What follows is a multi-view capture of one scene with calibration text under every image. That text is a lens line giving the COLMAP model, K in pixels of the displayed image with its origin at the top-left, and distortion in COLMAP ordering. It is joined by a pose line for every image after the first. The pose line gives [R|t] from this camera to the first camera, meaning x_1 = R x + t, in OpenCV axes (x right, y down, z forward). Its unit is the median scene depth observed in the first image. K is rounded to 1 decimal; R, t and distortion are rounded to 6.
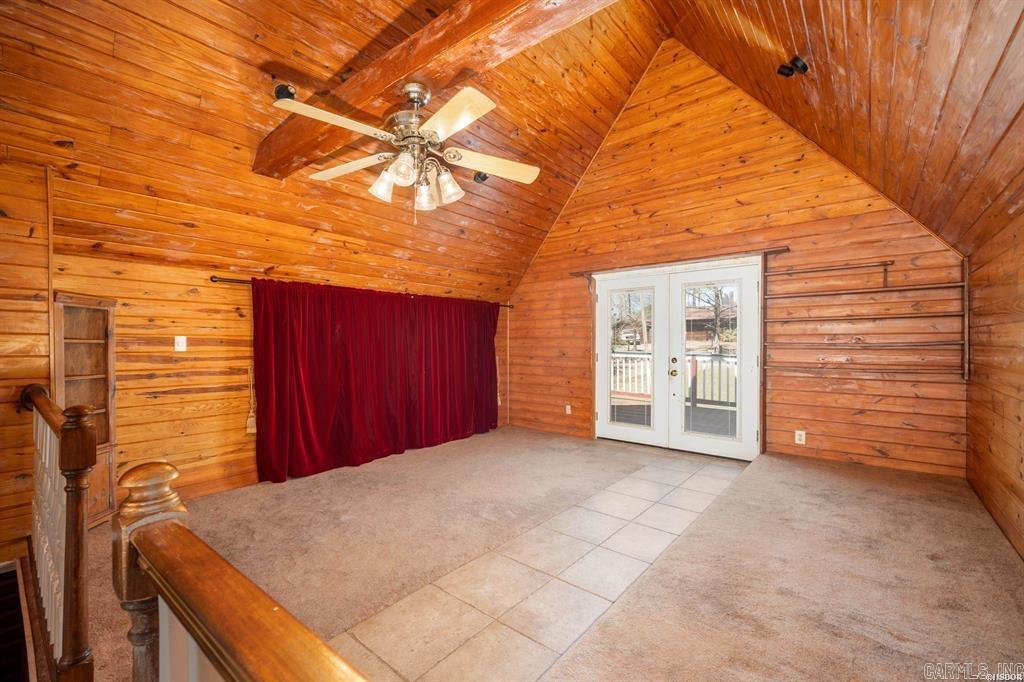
lens RADIAL K [[425.5, 0, 516.0], [0, 425.5, 341.9], [0, 0, 1]] dist [0.011711, 0.000135]
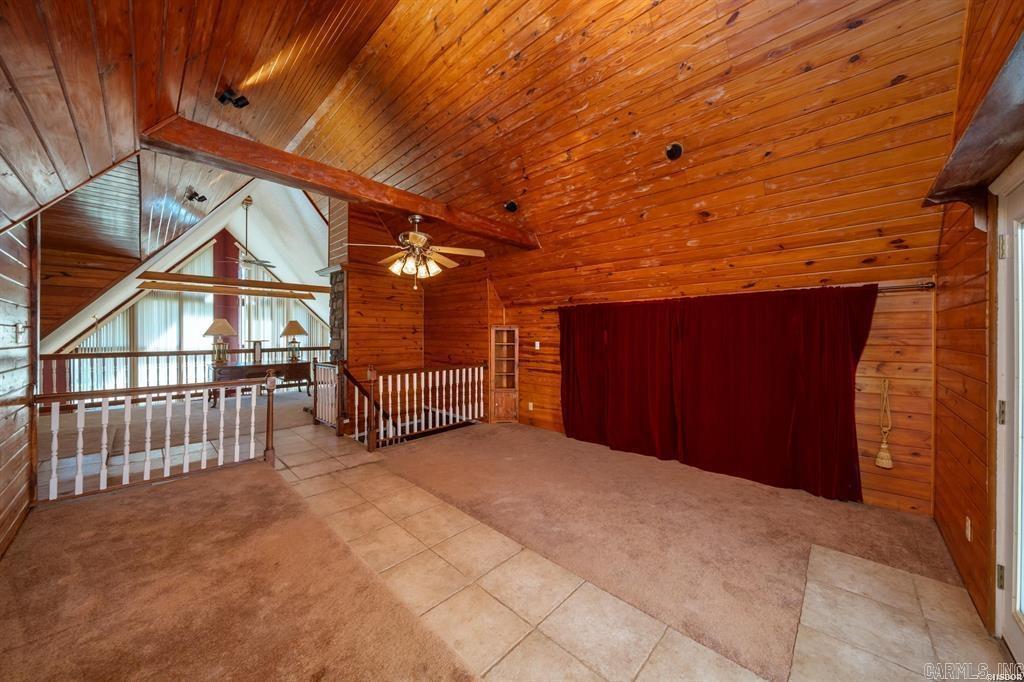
lens RADIAL K [[358.3, 0, 512.4], [0, 358.3, 334.2], [0, 0, 1]] dist [-0.002612, -0.000011]
pose [[-0.076972, -0.000920, -0.997033, 0.681269], [-0.000840, 0.999999, -0.000858, -0.036668], [0.997033, 0.000772, -0.076972, 0.814337]]
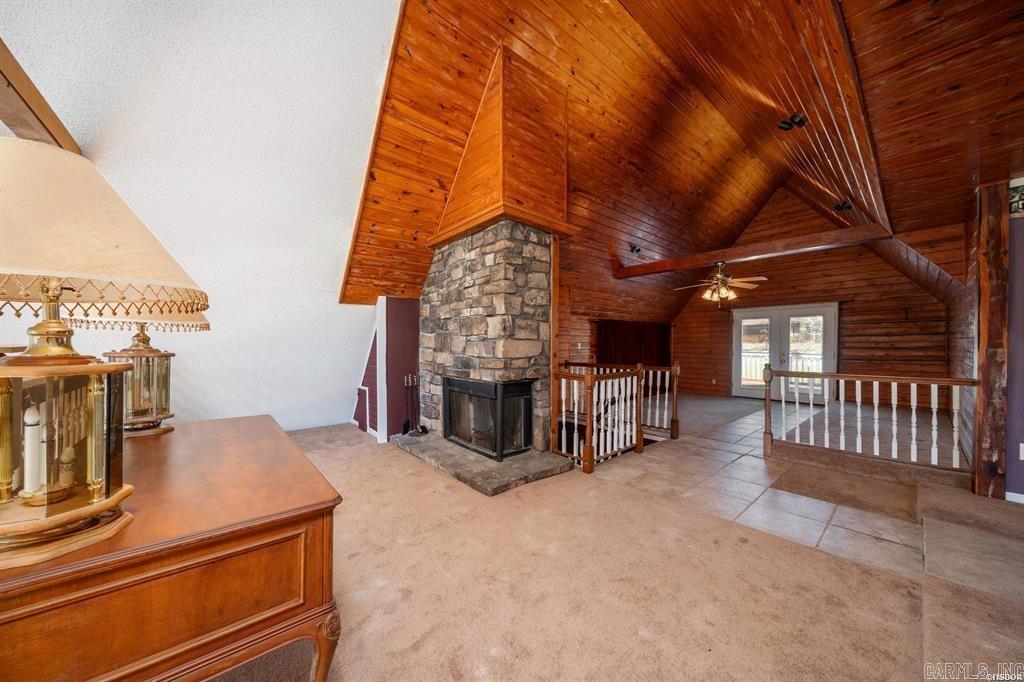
lens RADIAL K [[358.3, 0, 509.5], [0, 358.3, 348.6], [0, 0, 1]] dist [-0.002612, -0.000011]
pose [[0.983907, 0.004558, -0.178624, -0.658909], [-0.002216, 0.999909, 0.013307, -0.004544], [0.178669, -0.012697, 0.983827, -0.955319]]
